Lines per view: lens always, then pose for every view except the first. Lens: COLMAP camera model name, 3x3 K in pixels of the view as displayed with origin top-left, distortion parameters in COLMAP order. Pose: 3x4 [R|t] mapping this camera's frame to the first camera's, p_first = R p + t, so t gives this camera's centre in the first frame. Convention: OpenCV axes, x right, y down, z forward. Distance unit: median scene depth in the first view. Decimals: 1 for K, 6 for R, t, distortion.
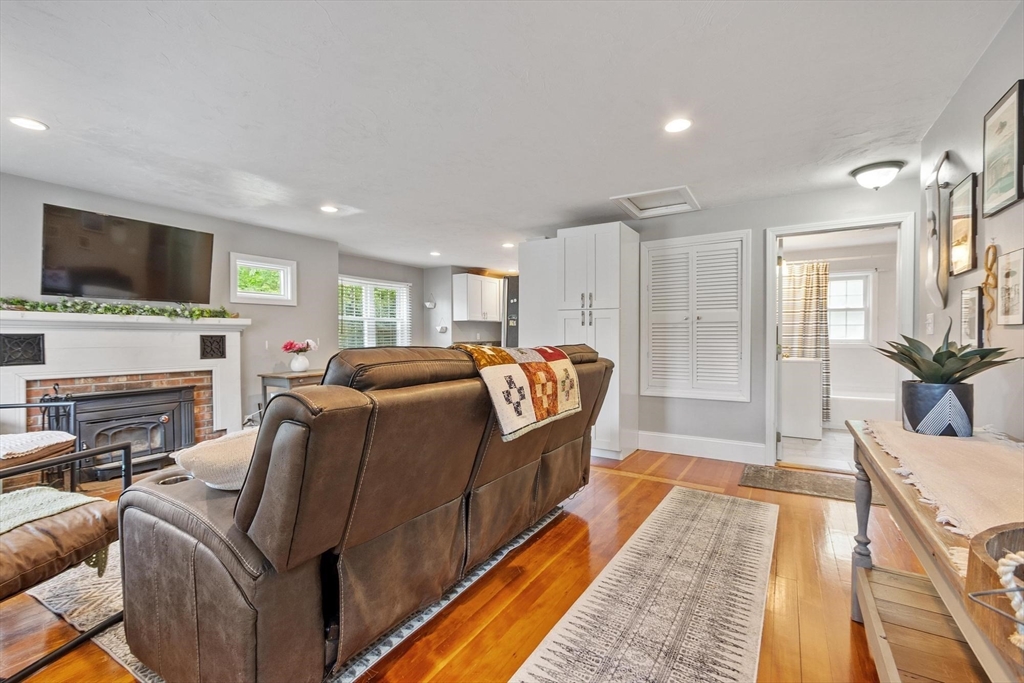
lens RADIAL K [[455.9, 0, 493.5], [0, 455.9, 341.2], [0, 0, 1]] dist [0.000788, -0.000805]
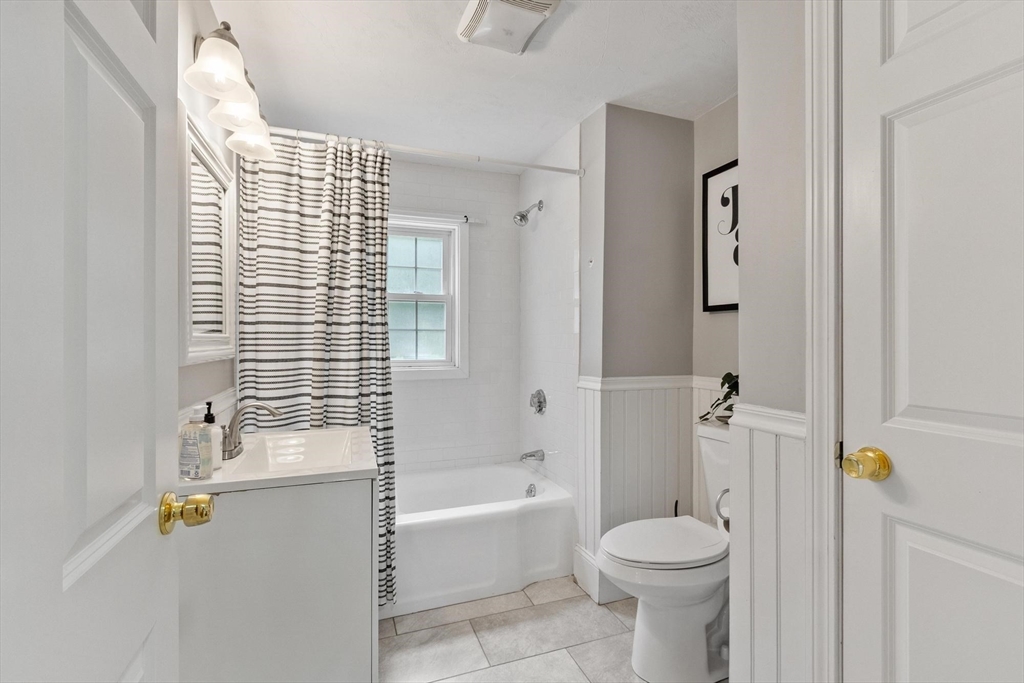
lens RADIAL K [[455.9, 0, 513.0], [0, 455.9, 339.8], [0, 0, 1]] dist [0.000788, -0.000805]
pose [[0.602081, -0.001556, 0.798434, 0.505634], [0.011520, 0.999911, -0.006738, -0.023014], [-0.798352, 0.013255, 0.602045, 0.705069]]
